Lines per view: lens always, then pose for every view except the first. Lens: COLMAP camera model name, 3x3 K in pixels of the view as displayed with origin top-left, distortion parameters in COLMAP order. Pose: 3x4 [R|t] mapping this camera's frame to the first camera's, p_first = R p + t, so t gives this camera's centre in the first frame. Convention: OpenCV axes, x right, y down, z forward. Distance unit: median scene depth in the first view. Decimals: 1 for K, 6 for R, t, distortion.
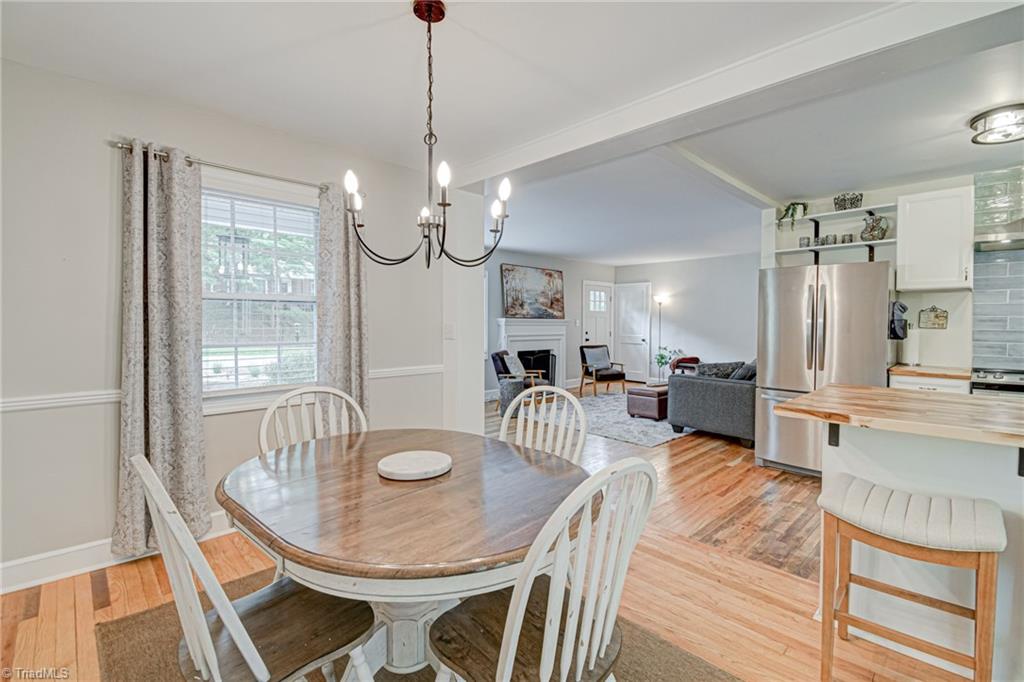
lens RADIAL K [[456.5, 0, 526.2], [0, 456.5, 332.3], [0, 0, 1]] dist [0.023186, -0.019051]
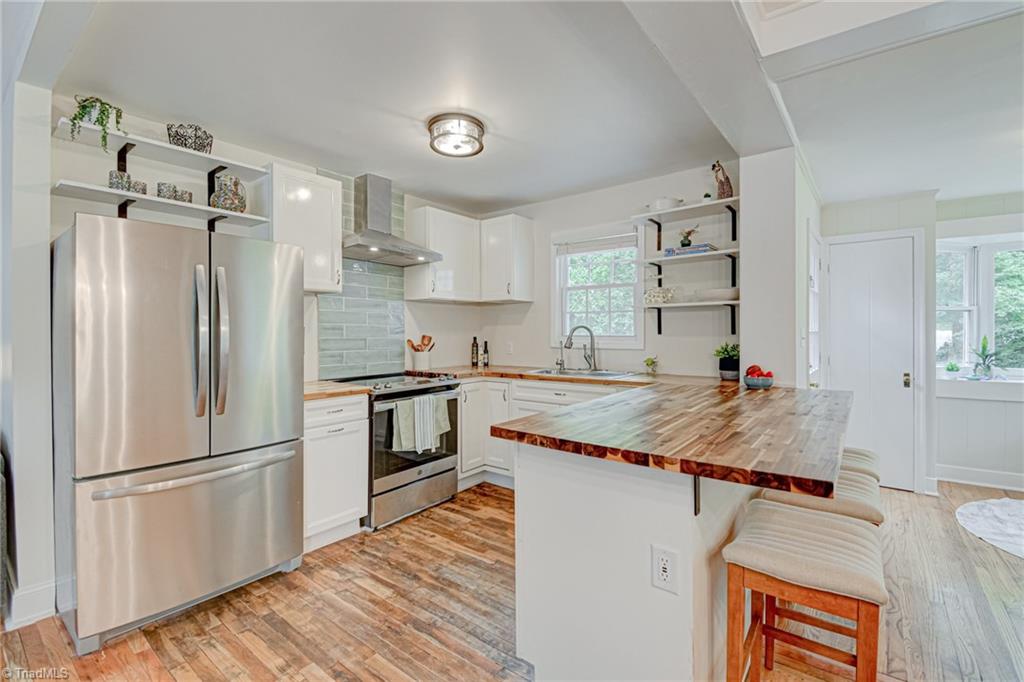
lens RADIAL K [[454.2, 0, 522.8], [0, 454.2, 328.3], [0, 0, 1]] dist [0.019721, -0.019258]
pose [[-0.132492, 0.002032, 0.991182, 0.022576], [0.024931, 0.999688, 0.001283, -0.017787], [-0.990871, 0.024881, -0.132501, 0.745999]]
